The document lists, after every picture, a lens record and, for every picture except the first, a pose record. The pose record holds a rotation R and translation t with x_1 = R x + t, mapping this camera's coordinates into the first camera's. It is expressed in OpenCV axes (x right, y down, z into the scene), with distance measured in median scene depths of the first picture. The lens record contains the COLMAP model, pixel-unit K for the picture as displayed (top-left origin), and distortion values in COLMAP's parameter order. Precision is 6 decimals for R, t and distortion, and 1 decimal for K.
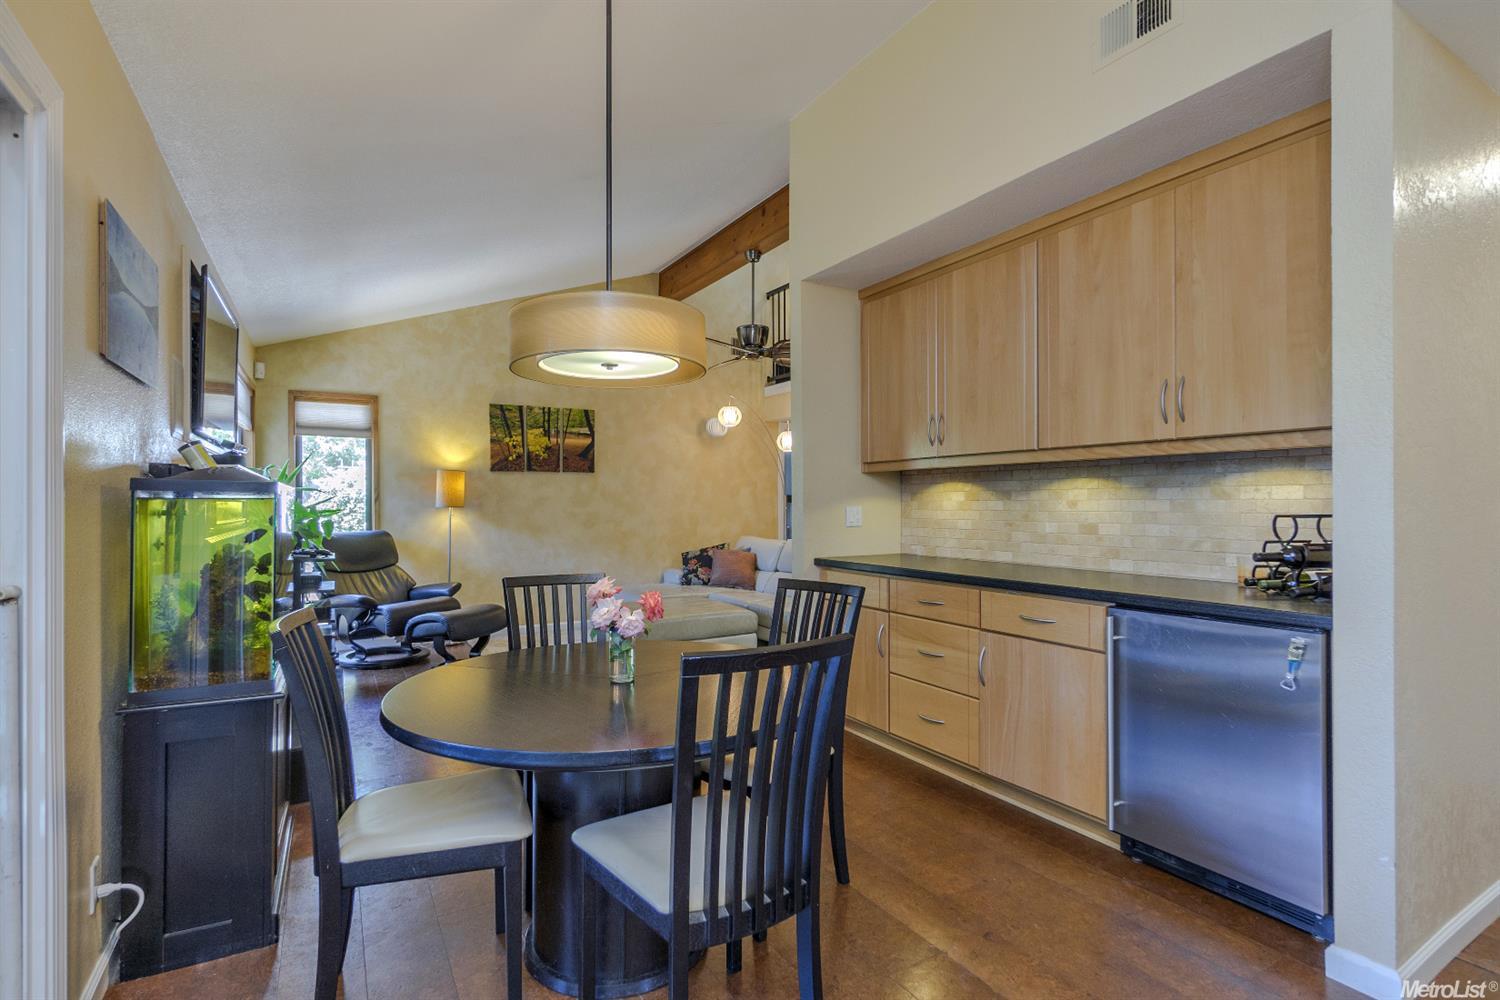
lens RADIAL K [[703.5, 0, 750.1], [0, 703.5, 500.0], [0, 0, 1]] dist [-0.001711, -0.000143]
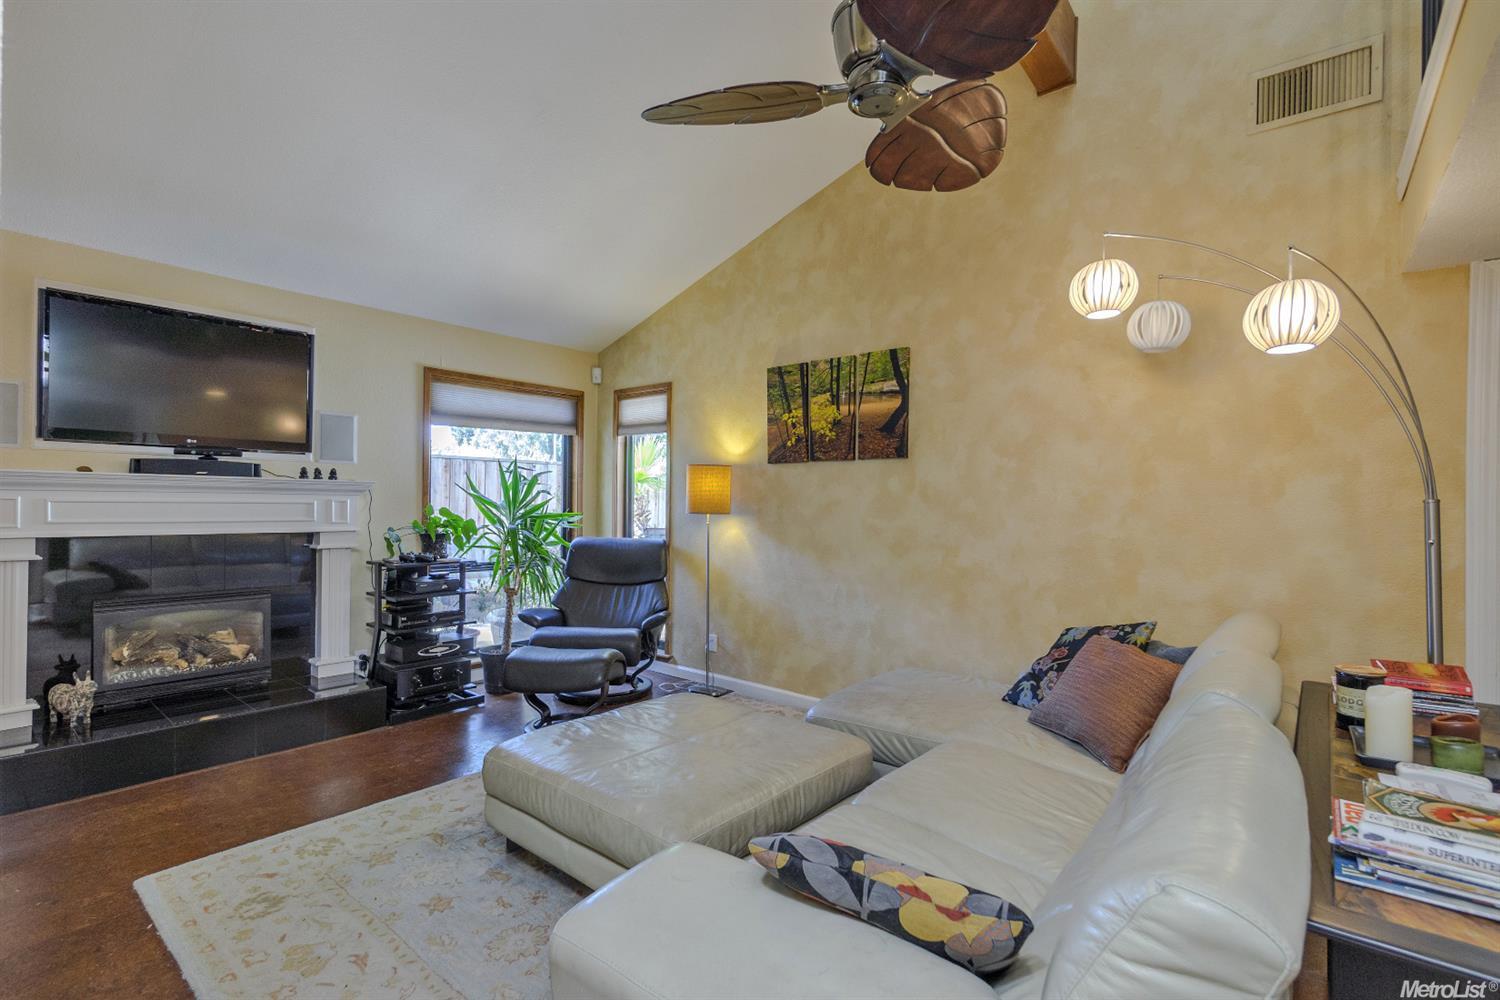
lens RADIAL K [[703.5, 0, 752.4], [0, 703.5, 500.9], [0, 0, 1]] dist [-0.001711, -0.000143]
pose [[0.321190, 0.003276, -0.947009, 0.288793], [-0.008869, 0.999961, 0.000451, -0.003920], [0.946973, 0.008254, 0.321206, 0.745214]]
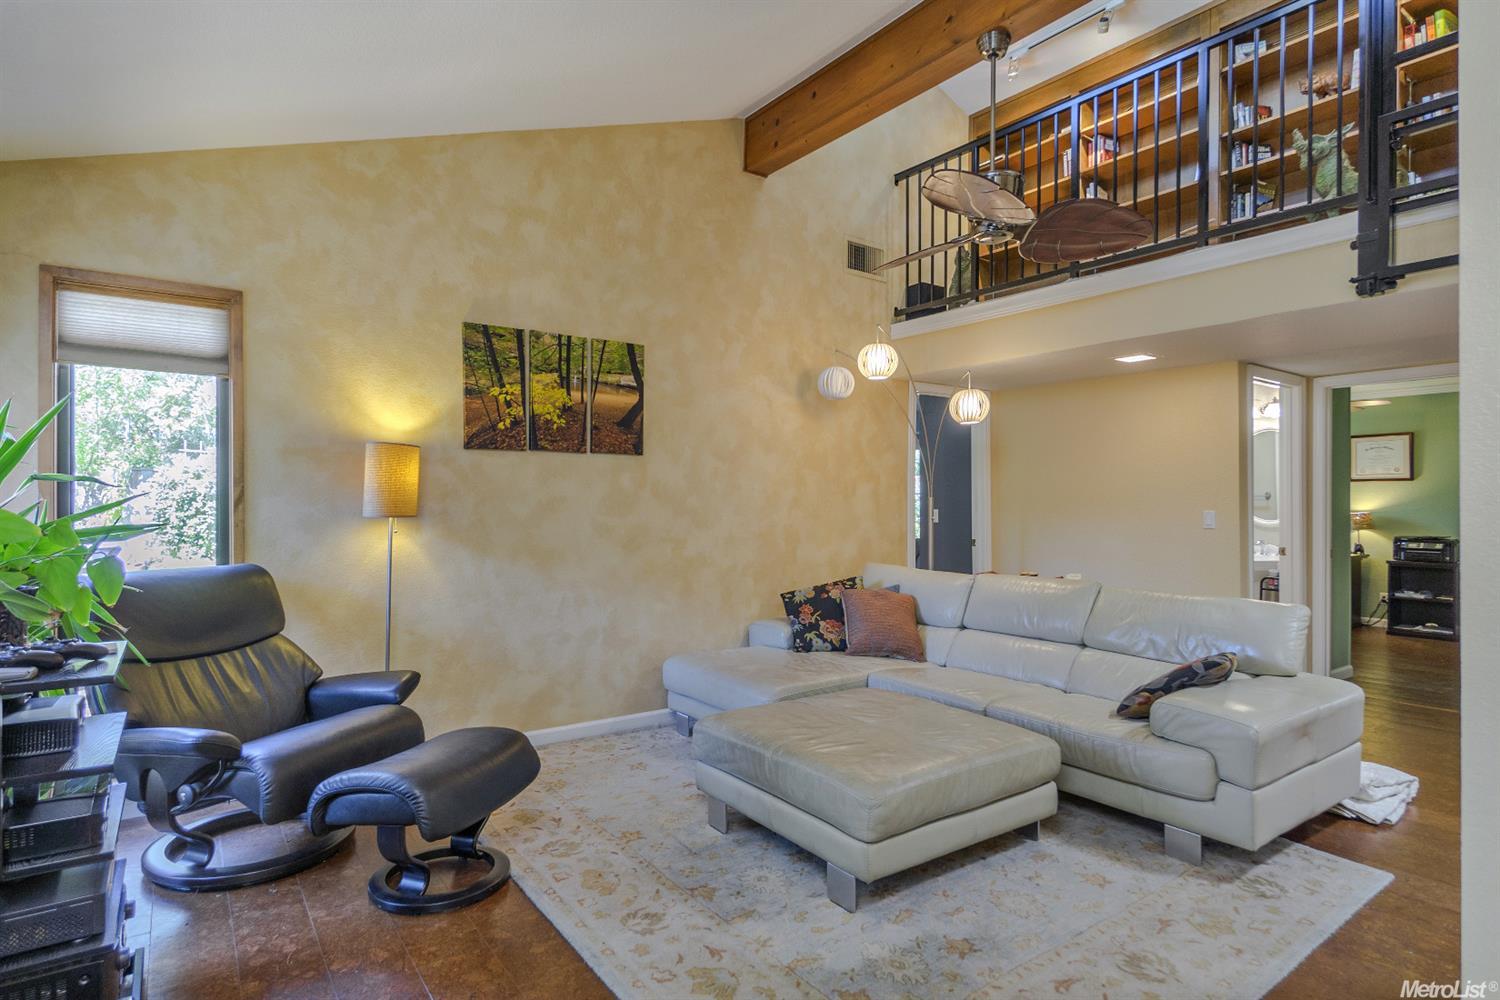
lens RADIAL K [[795.8, 0, 752.8], [0, 795.8, 499.8], [0, 0, 1]] dist [0.004016, -0.000785]
pose [[0.996032, 0.007543, 0.088674, -0.200969], [-0.007658, 0.999970, 0.000958, -0.004344], [-0.088664, -0.001634, 0.996060, 0.372722]]
